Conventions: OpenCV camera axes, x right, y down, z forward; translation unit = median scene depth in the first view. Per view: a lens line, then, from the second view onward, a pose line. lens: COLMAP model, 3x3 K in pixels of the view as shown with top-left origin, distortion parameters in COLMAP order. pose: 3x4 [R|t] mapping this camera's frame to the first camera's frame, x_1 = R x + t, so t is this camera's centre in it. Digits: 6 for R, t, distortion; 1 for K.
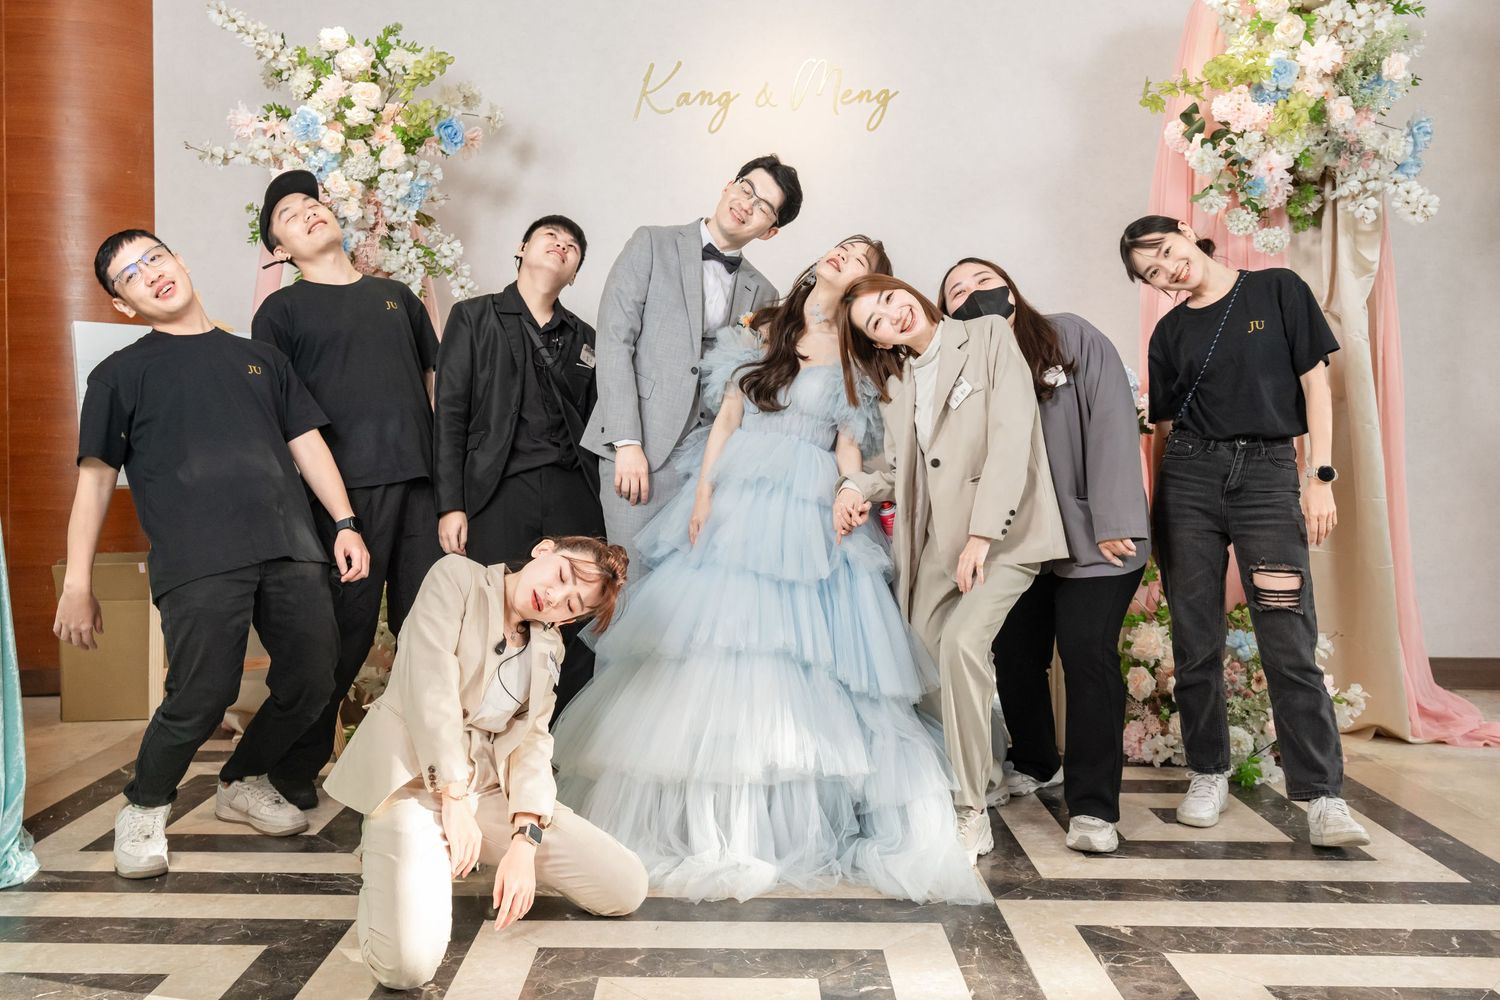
lens RADIAL K [[1272.2, 0, 696.0], [0, 1272.2, 487.2], [0, 0, 1]] dist [0.004971, -0.006003]
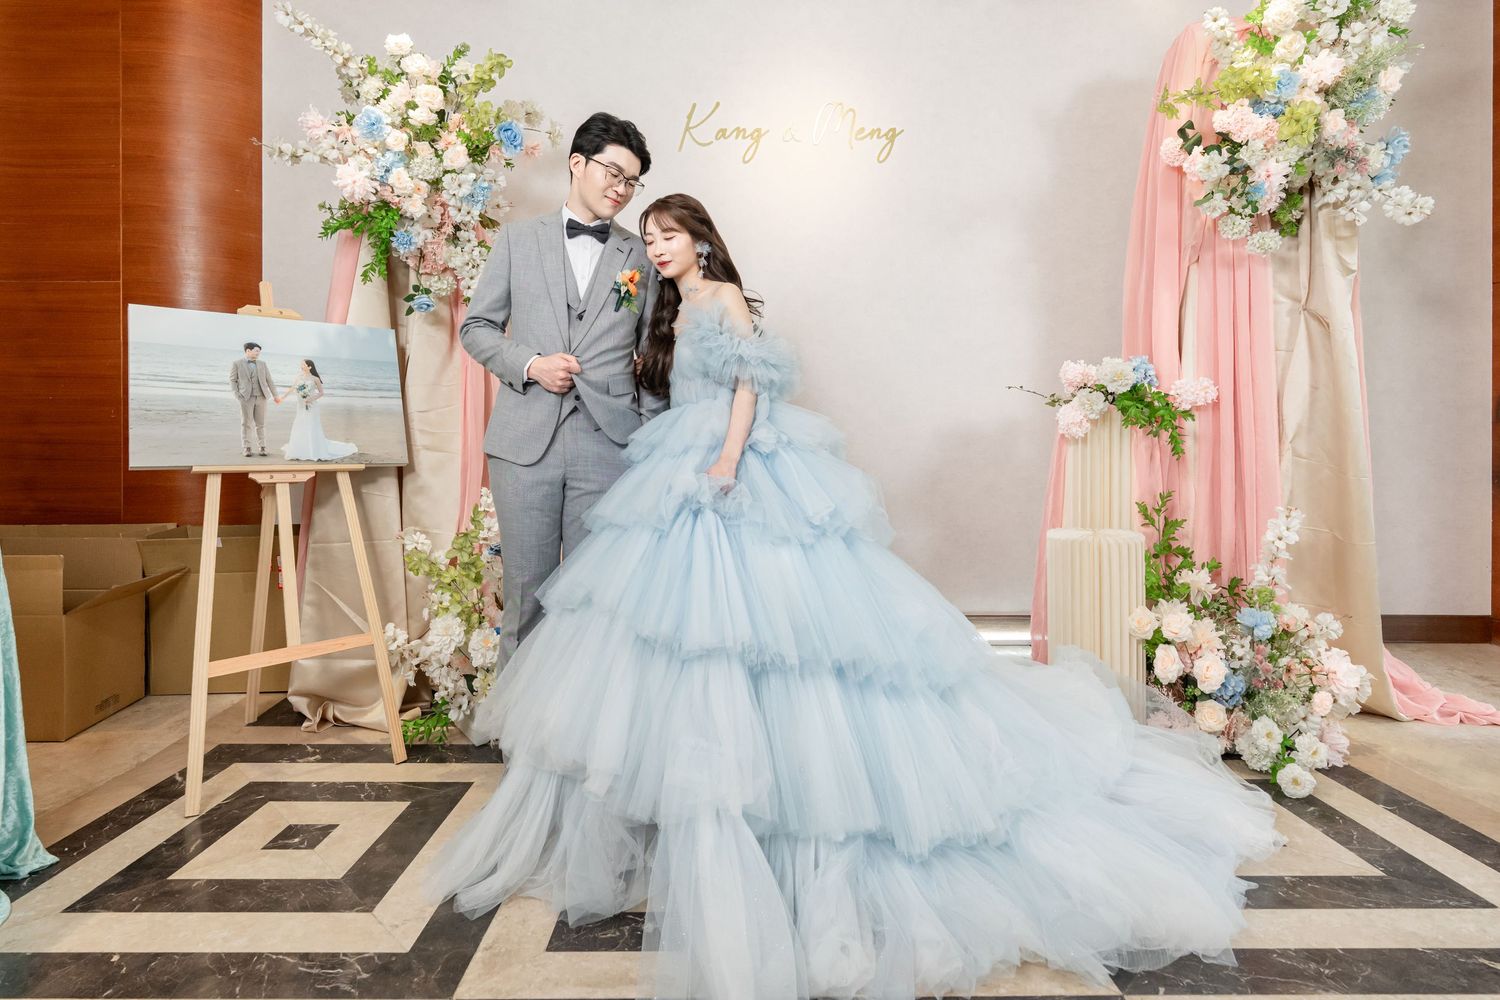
lens RADIAL K [[760.0, 0, 725.6], [0, 760.0, 450.8], [0, 0, 1]] dist [-0.002616, 0.000077]
pose [[0.999581, 0.002121, 0.028882, -0.029799], [-0.001765, 0.999922, -0.012342, -0.006233], [-0.028906, 0.012286, 0.999507, 0.360555]]
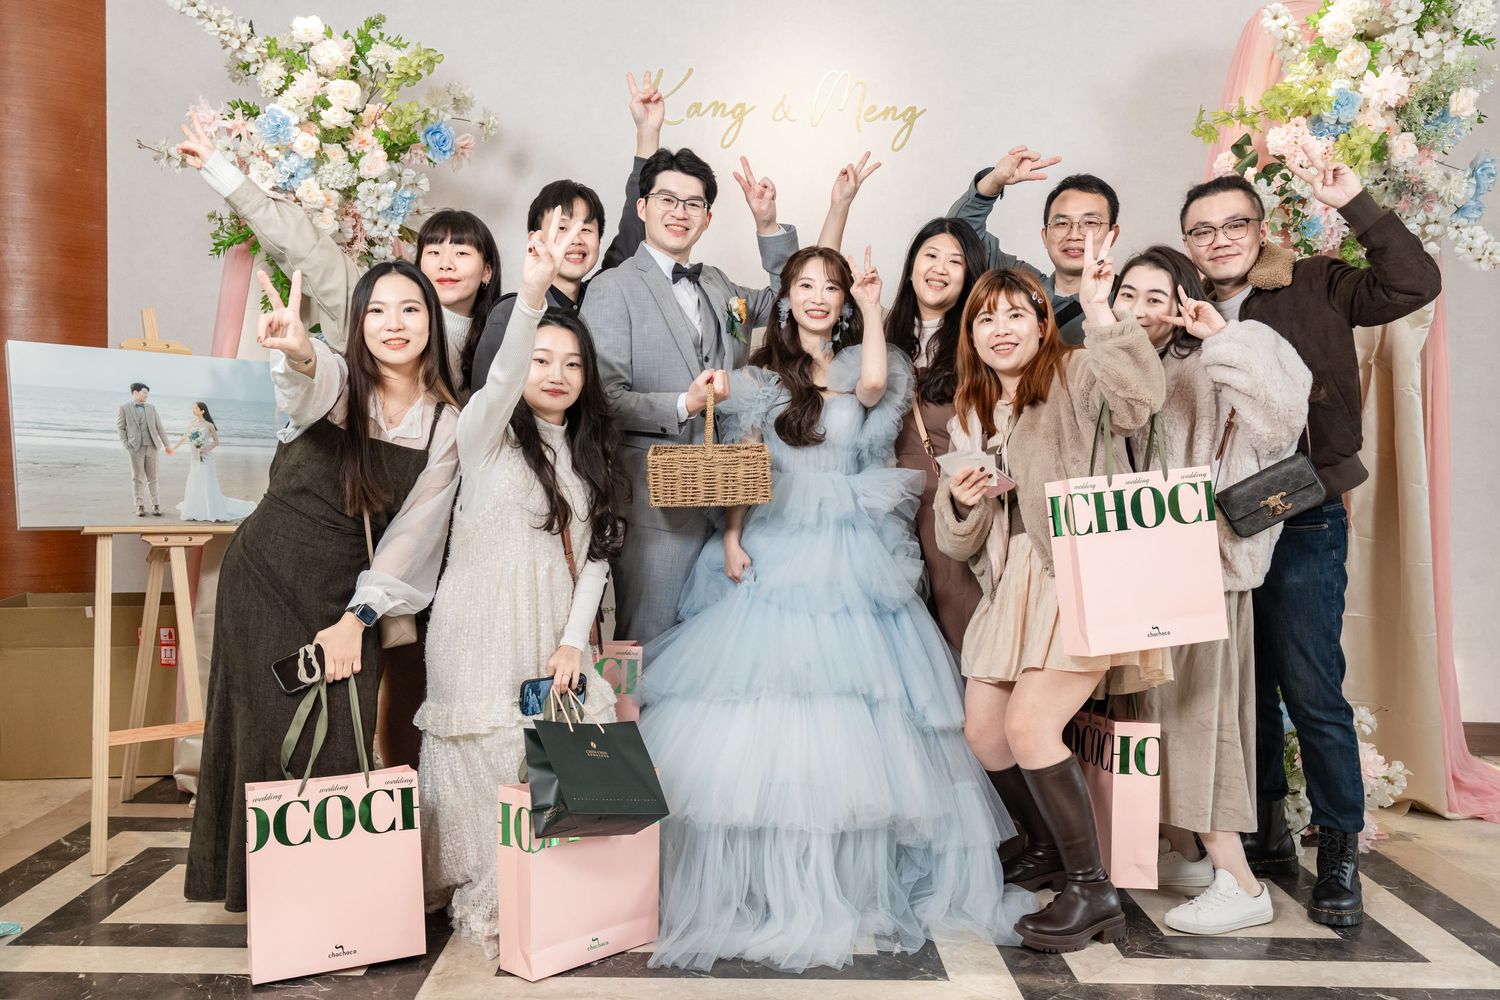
lens RADIAL K [[1282.6, 0, 743.2], [0, 1282.6, 545.5], [0, 0, 1]] dist [0.007019, -0.005931]
pose [[0.998718, 0.018560, 0.047097, -0.014684], [-0.020194, 0.999202, 0.034451, -0.026561], [-0.046420, -0.035358, 0.998296, 0.070692]]
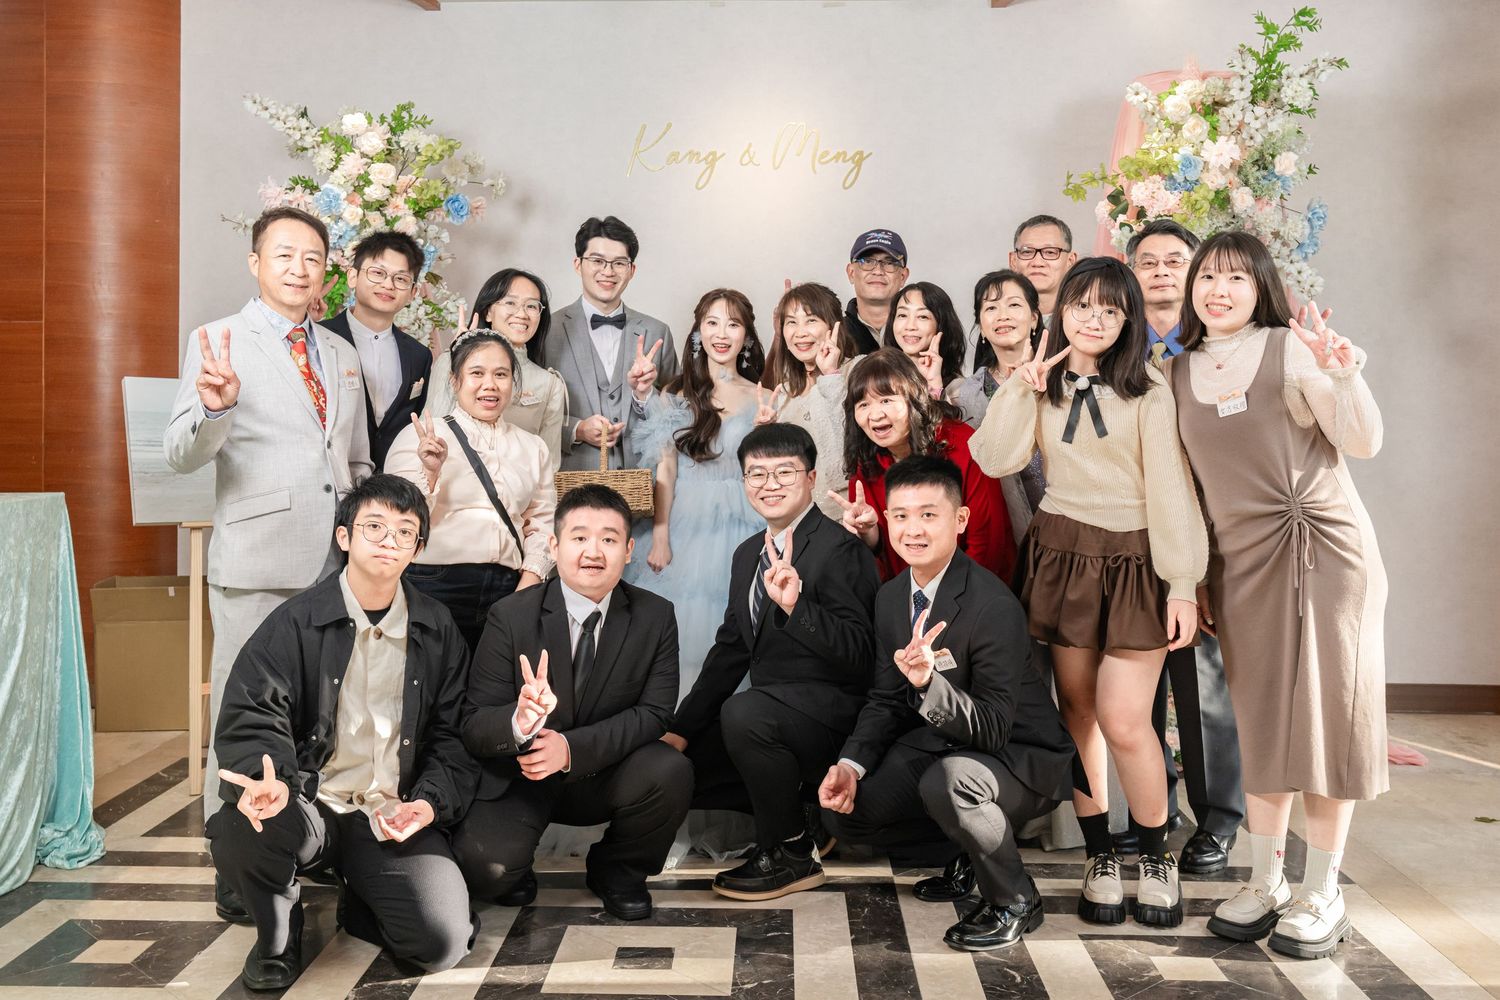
lens RADIAL K [[1547.2, 0, 756.6], [0, 1547.2, 441.0], [0, 0, 1]] dist [0.004164, -0.005051]
pose [[0.999928, 0.008448, 0.008471, 0.061149], [-0.008311, 0.999836, -0.016089, -0.052169], [-0.008606, 0.016017, 0.999835, -0.363267]]
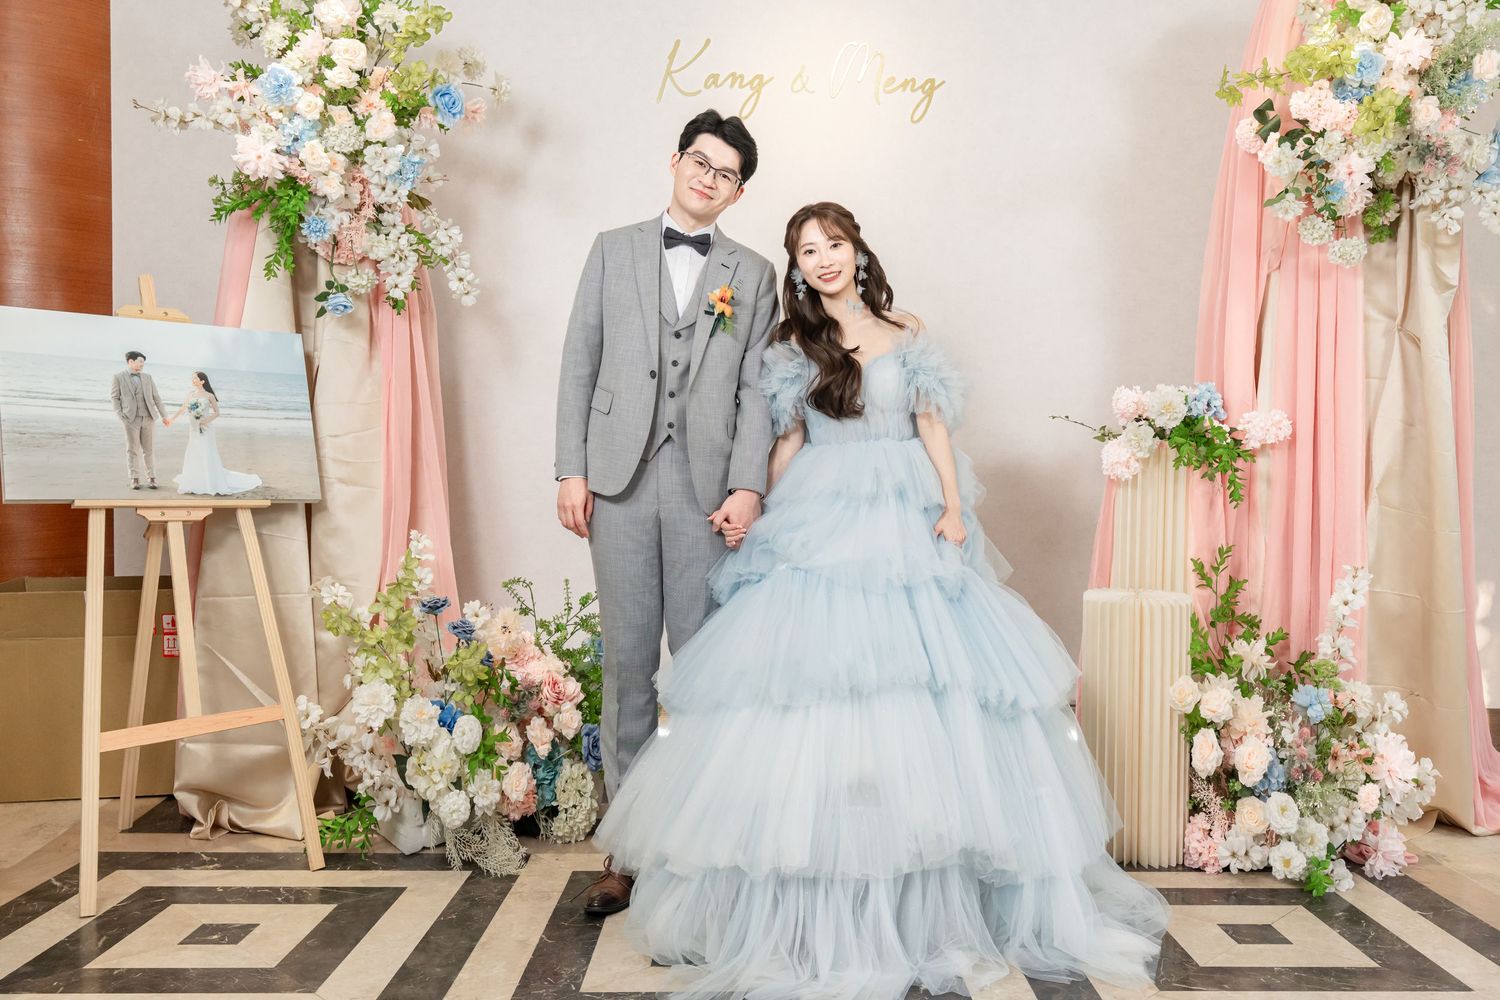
lens RADIAL K [[1219.2, 0, 795.2], [0, 1219.2, 524.0], [0, 0, 1]] dist [0.001057, 0.003503]
pose [[0.997408, 0.012368, 0.070882, -0.009899], [-0.014093, 0.999615, 0.023882, -0.010543], [-0.070559, -0.024819, 0.997199, 0.136603]]
